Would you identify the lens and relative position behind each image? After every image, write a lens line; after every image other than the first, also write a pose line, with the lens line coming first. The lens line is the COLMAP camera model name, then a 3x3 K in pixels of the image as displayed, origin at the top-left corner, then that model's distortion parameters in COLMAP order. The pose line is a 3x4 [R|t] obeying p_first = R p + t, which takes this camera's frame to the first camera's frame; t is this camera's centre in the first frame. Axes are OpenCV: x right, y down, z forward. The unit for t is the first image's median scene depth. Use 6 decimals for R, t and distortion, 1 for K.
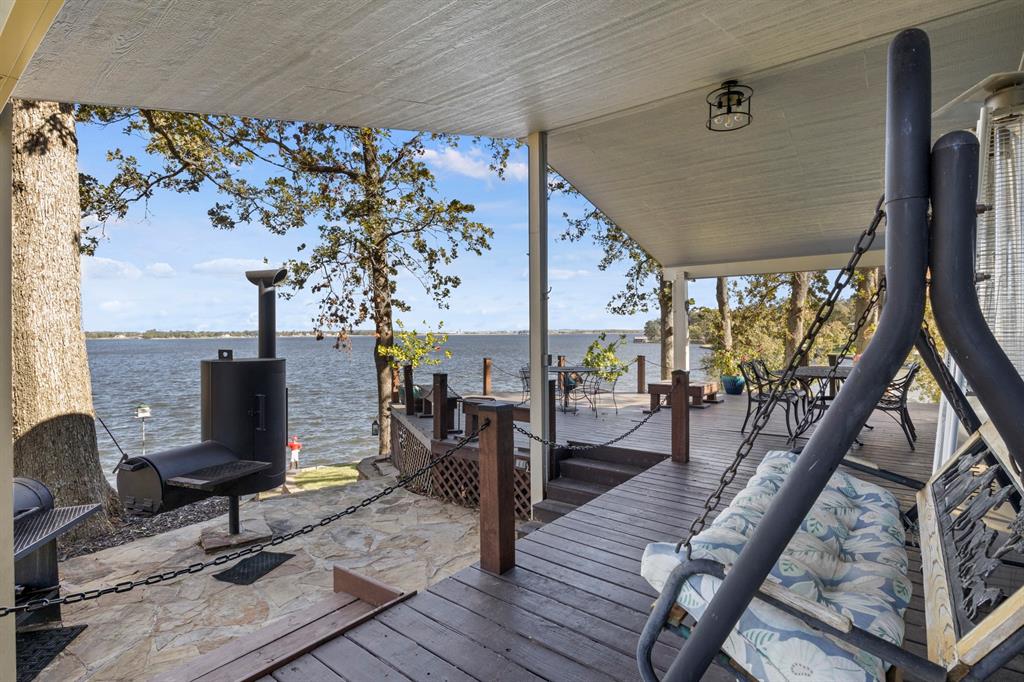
lens RADIAL K [[519.8, 0, 512.1], [0, 519.8, 339.1], [0, 0, 1]] dist [0.000087, 0.000224]
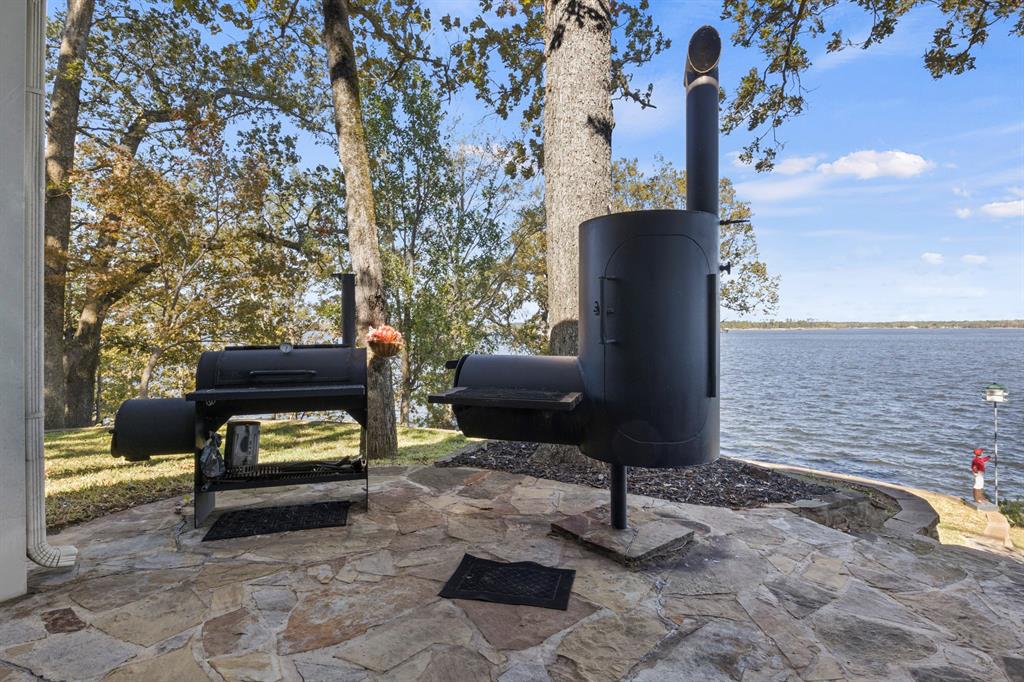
lens RADIAL K [[519.8, 0, 513.2], [0, 519.8, 321.6], [0, 0, 1]] dist [0.000087, 0.000224]
pose [[0.052532, -0.001731, -0.998618, 0.039106], [-0.008995, 0.999957, -0.002206, 0.148438], [0.998579, 0.009099, 0.052514, 0.855854]]
